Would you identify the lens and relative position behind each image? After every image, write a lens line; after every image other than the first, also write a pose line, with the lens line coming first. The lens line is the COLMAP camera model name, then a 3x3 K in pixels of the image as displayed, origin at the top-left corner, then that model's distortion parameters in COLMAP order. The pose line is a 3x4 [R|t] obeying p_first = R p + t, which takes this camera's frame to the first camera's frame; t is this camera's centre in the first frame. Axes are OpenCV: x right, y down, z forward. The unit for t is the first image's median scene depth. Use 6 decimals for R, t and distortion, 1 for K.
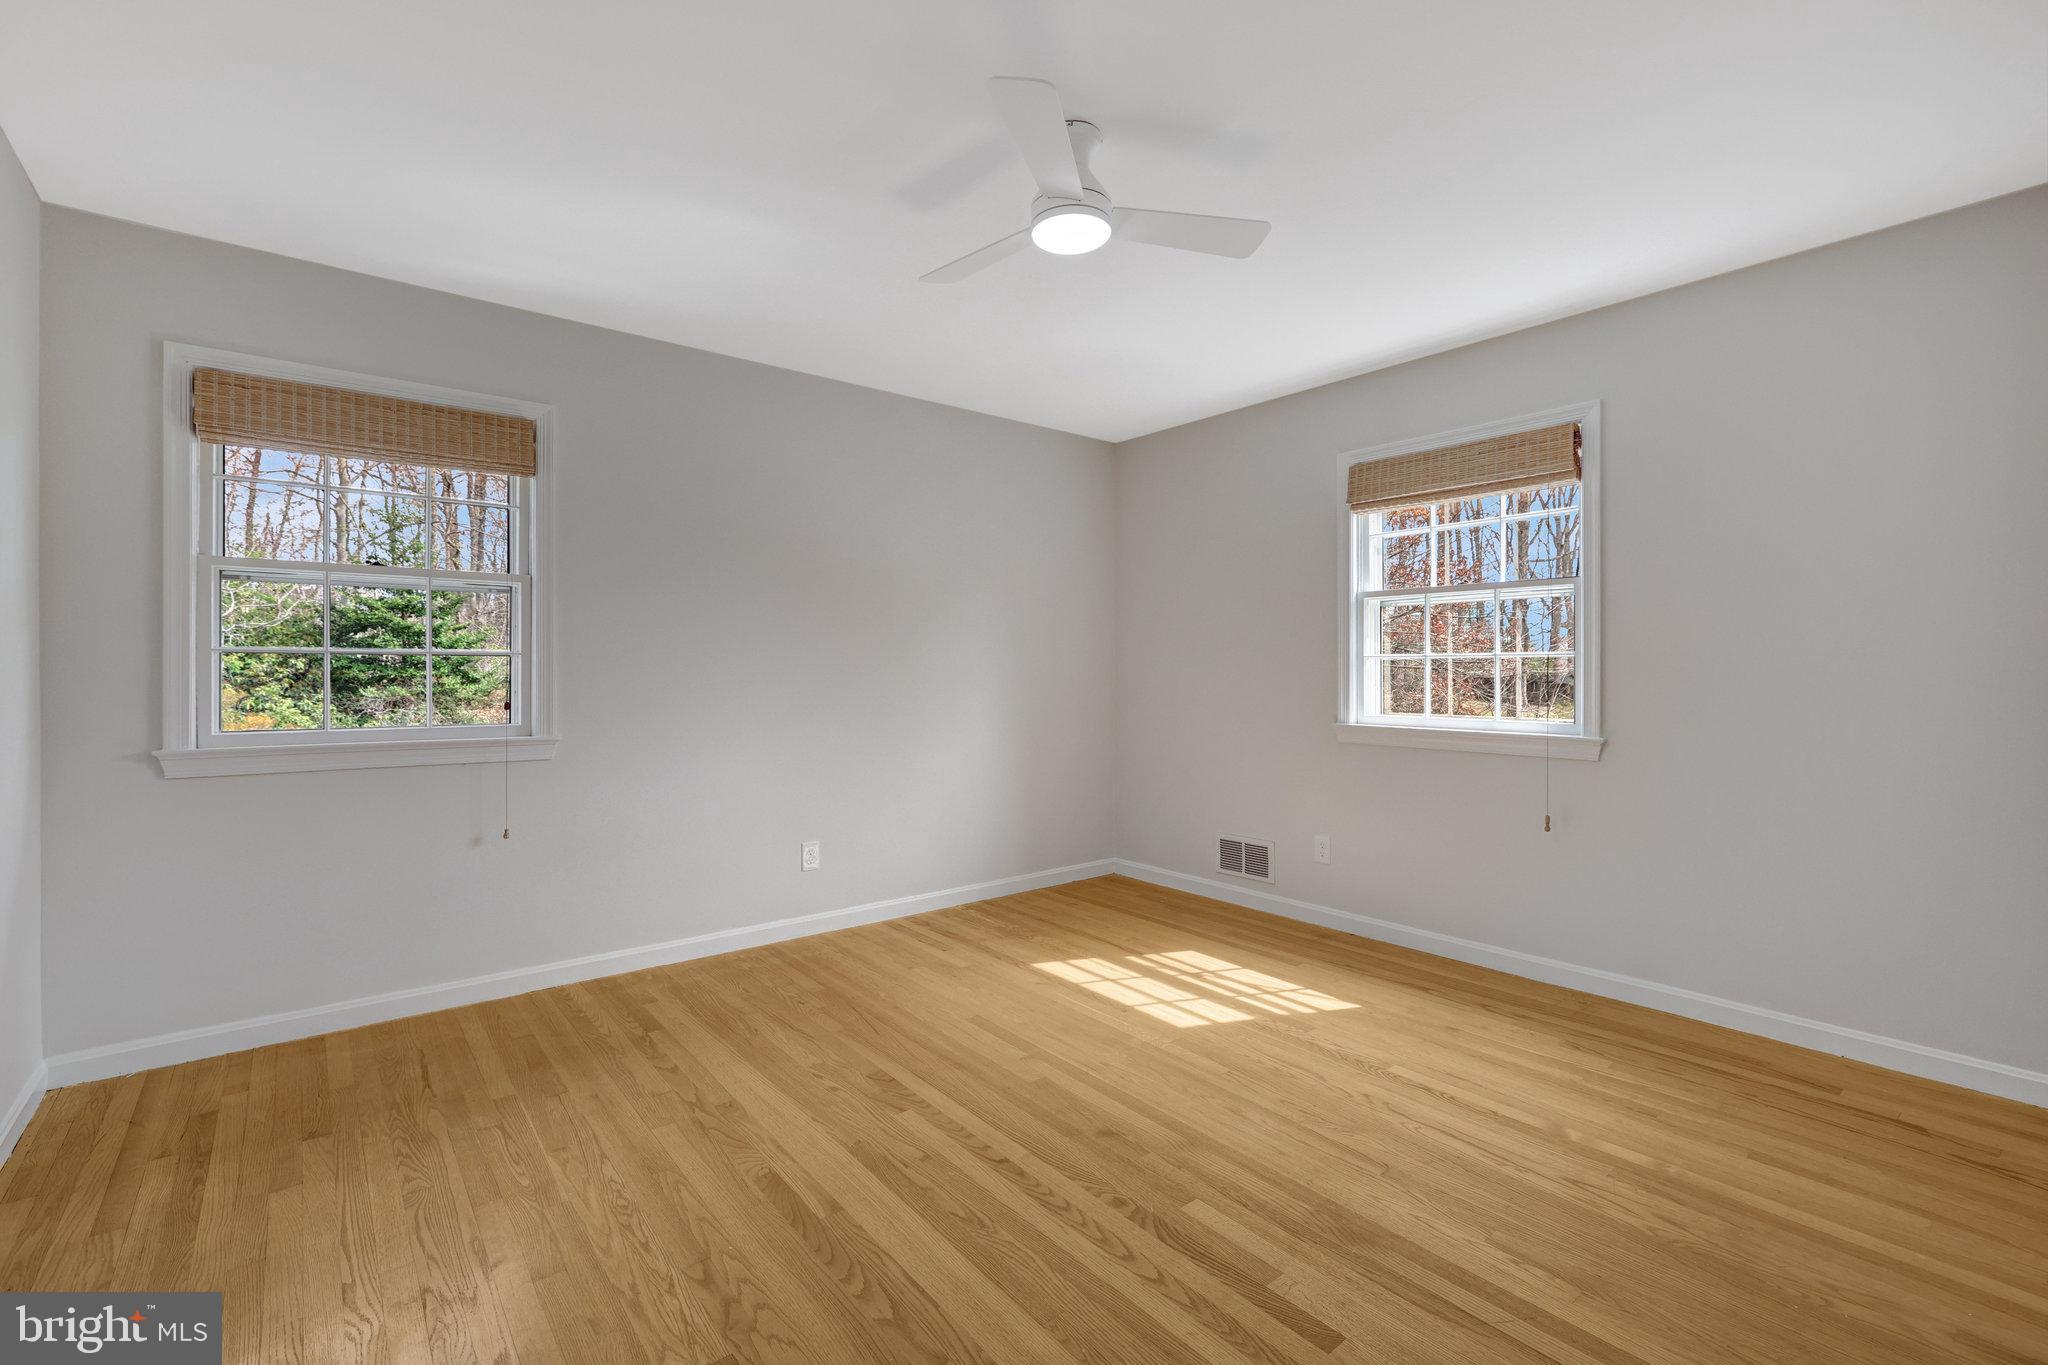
lens RADIAL K [[907.2, 0, 1020.9], [0, 907.2, 668.0], [0, 0, 1]] dist [-0.003411, -0.000751]
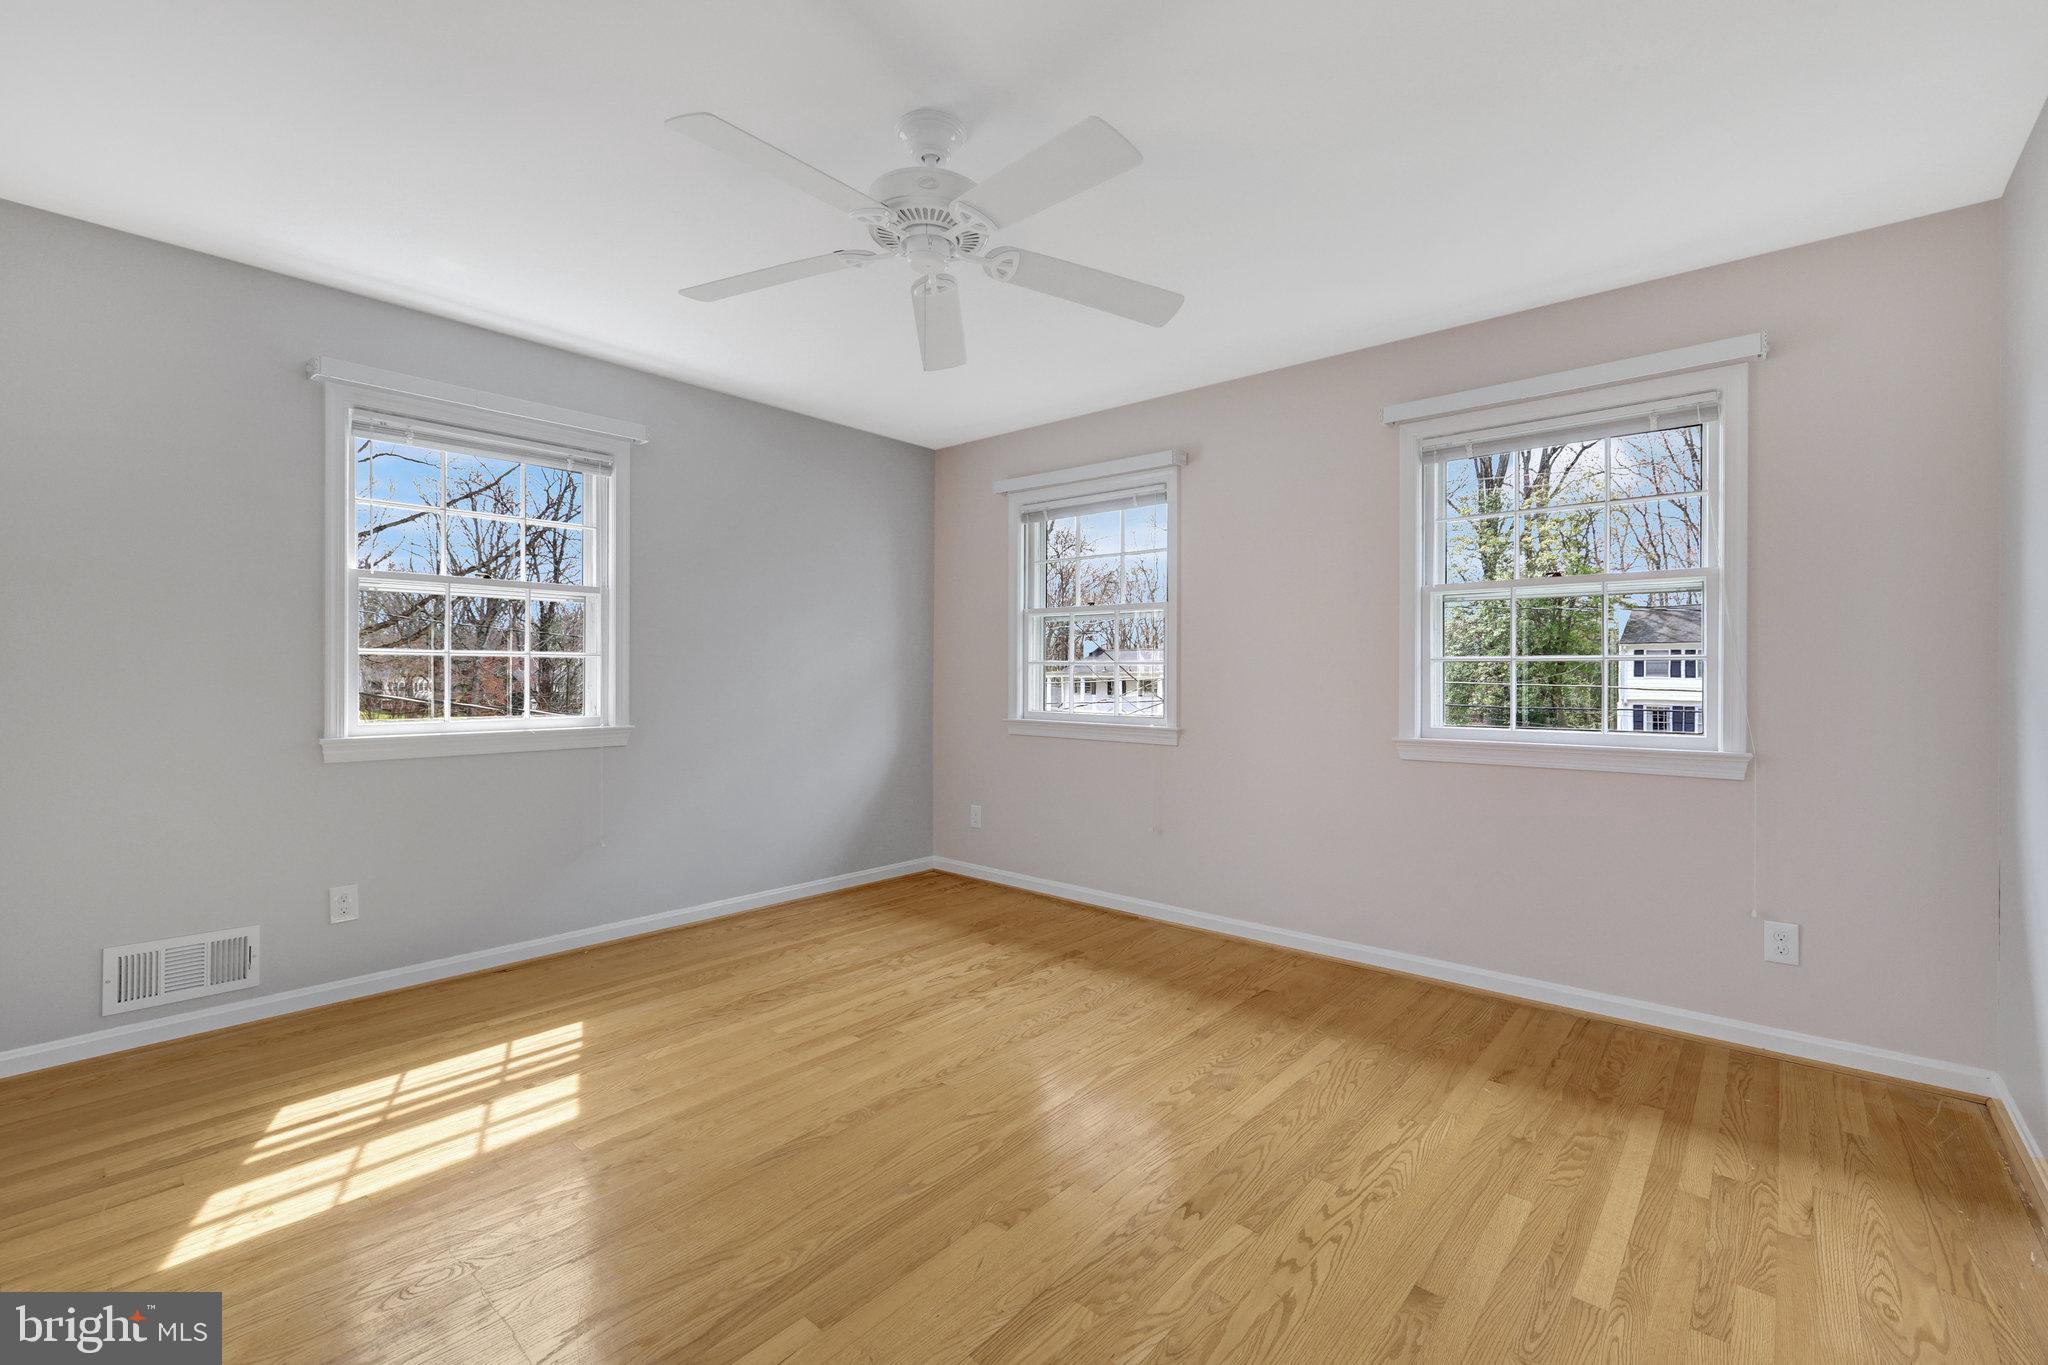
lens RADIAL K [[870.9, 0, 1020.5], [0, 870.9, 680.5], [0, 0, 1]] dist [0.000058, 0.000421]
pose [[-0.177063, -0.019798, 0.984000, -0.566495], [-0.003922, 0.999804, 0.019410, -0.005410], [-0.984192, -0.000423, -0.177106, 0.664083]]
